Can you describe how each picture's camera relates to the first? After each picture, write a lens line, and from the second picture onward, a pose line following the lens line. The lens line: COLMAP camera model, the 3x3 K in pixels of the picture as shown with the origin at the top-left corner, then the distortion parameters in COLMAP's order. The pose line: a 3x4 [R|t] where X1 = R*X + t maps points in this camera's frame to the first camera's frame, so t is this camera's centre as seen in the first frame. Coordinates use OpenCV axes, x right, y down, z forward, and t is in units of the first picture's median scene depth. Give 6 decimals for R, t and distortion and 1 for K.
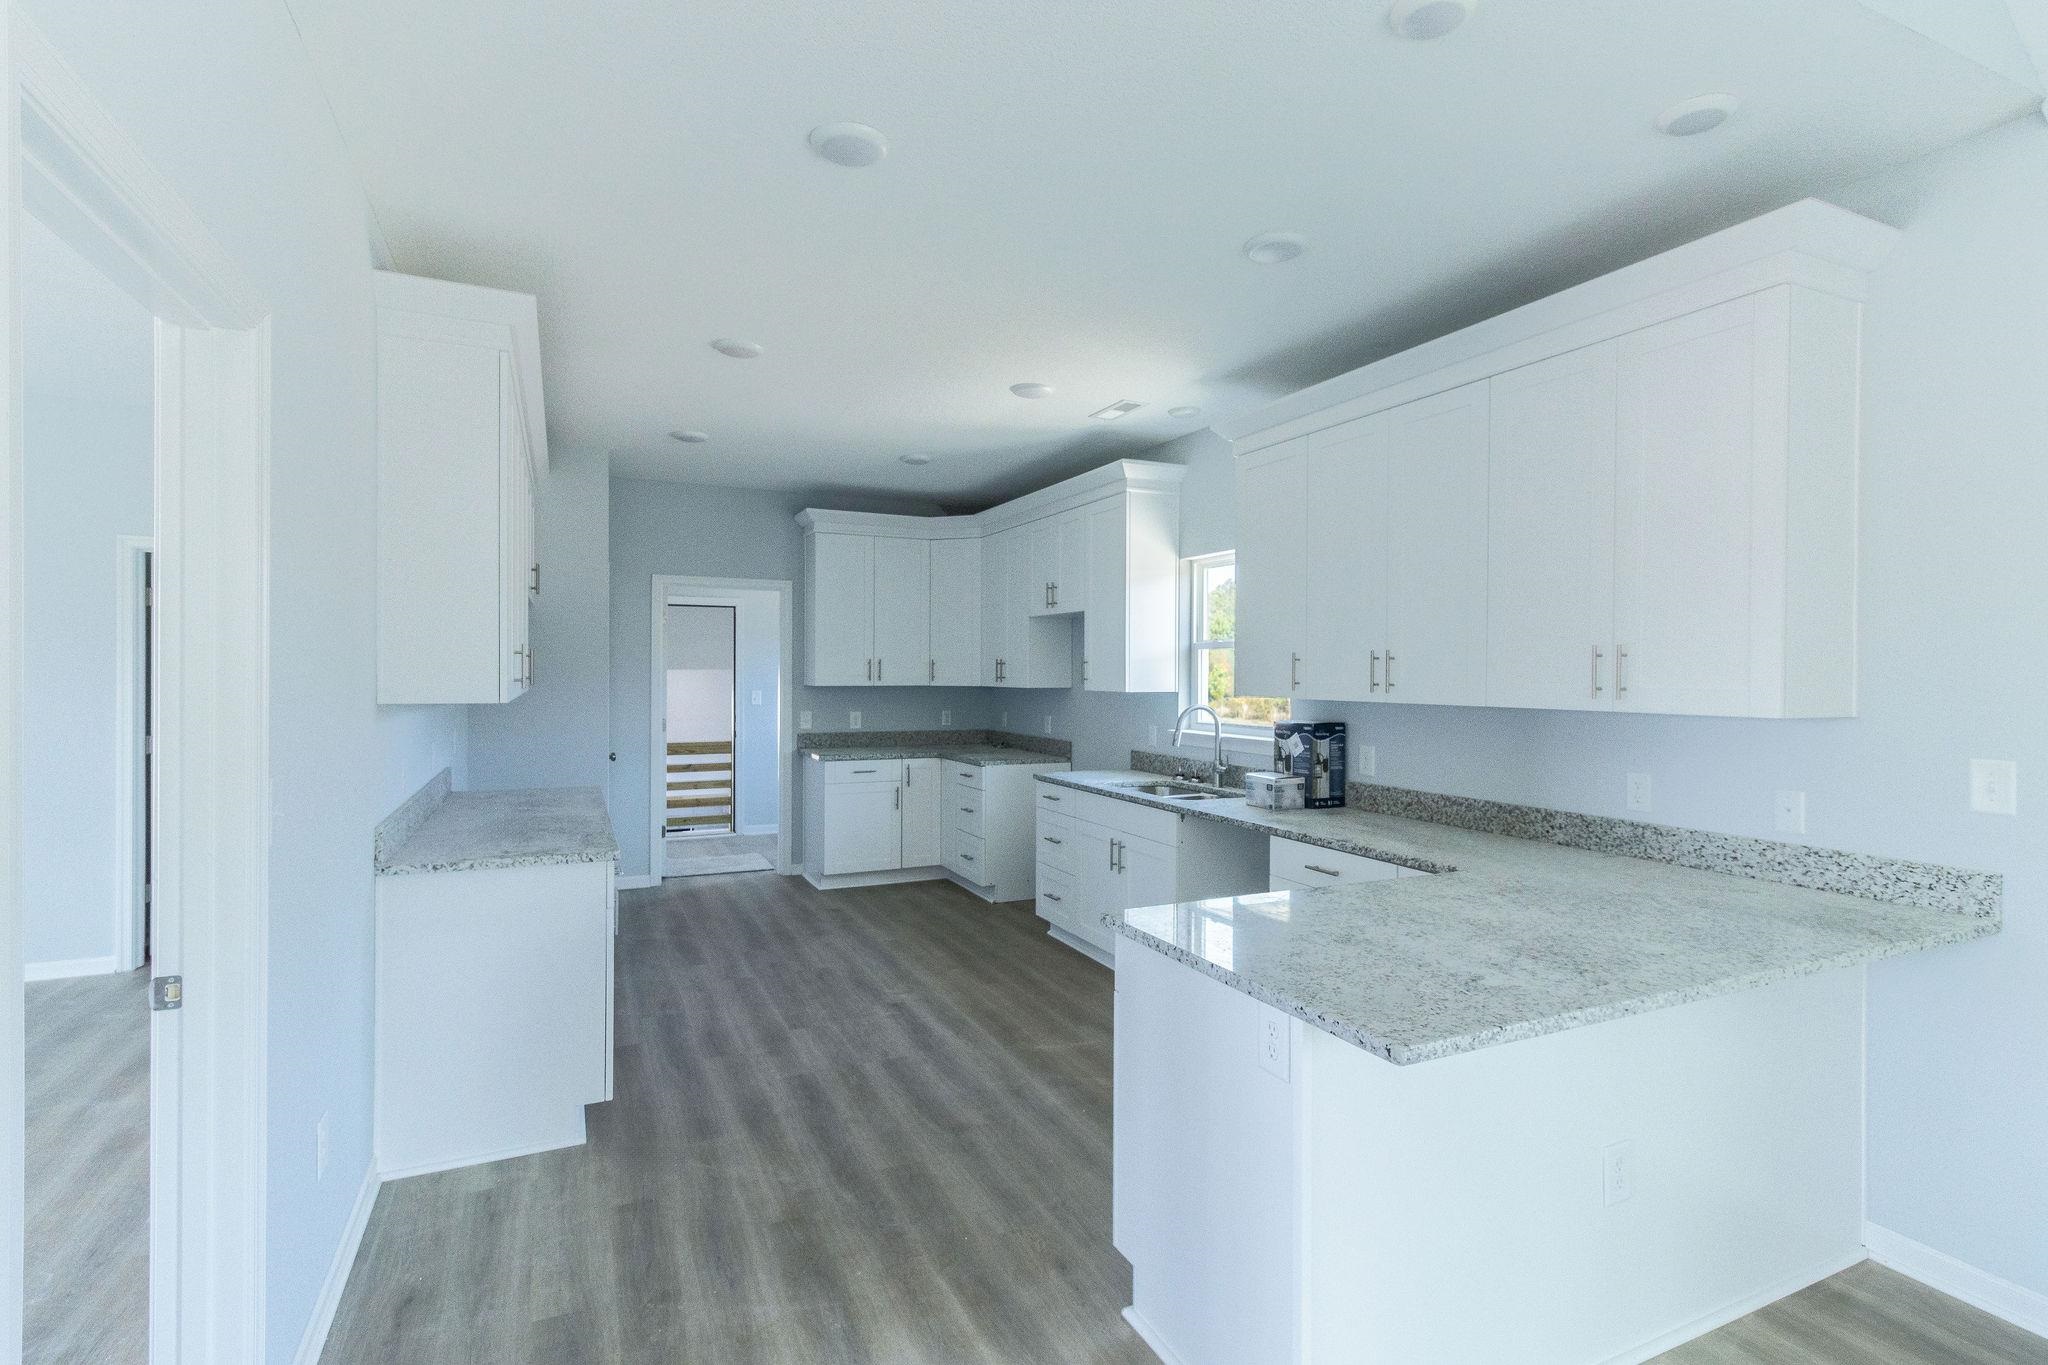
lens RADIAL K [[969.3, 0, 1005.4], [0, 969.3, 679.1], [0, 0, 1]] dist [0.001132, 0.000186]
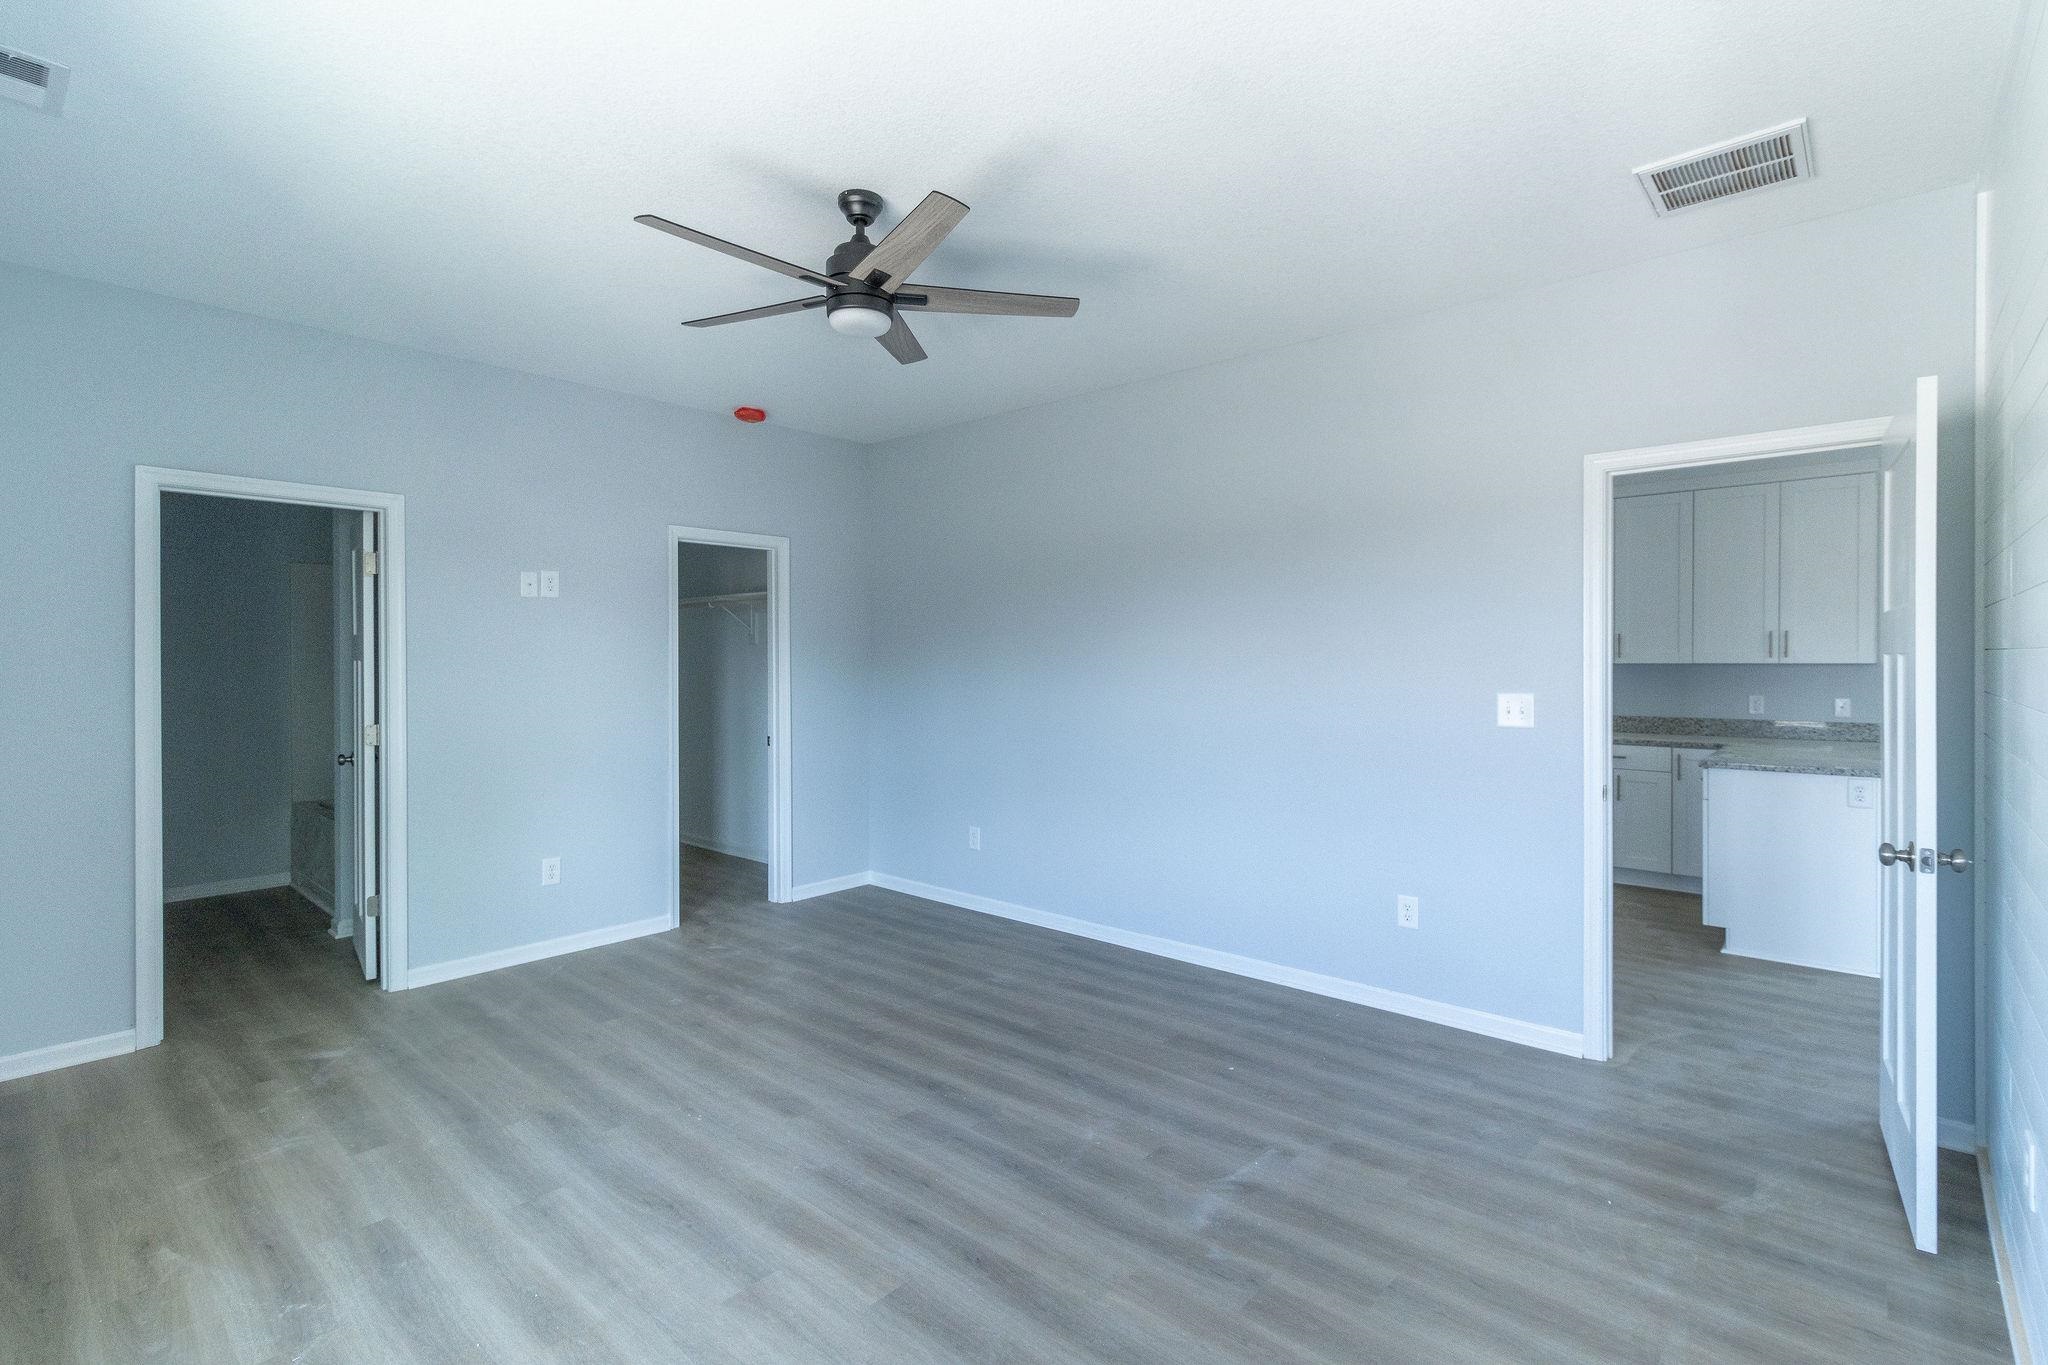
lens RADIAL K [[959.6, 0, 1034.2], [0, 959.6, 668.4], [0, 0, 1]] dist [0.000935, 0.000315]
pose [[0.914323, -0.010811, 0.404841, -0.995698], [0.010376, 0.999941, 0.003269, 0.012880], [-0.404852, 0.001211, 0.914381, -0.137273]]
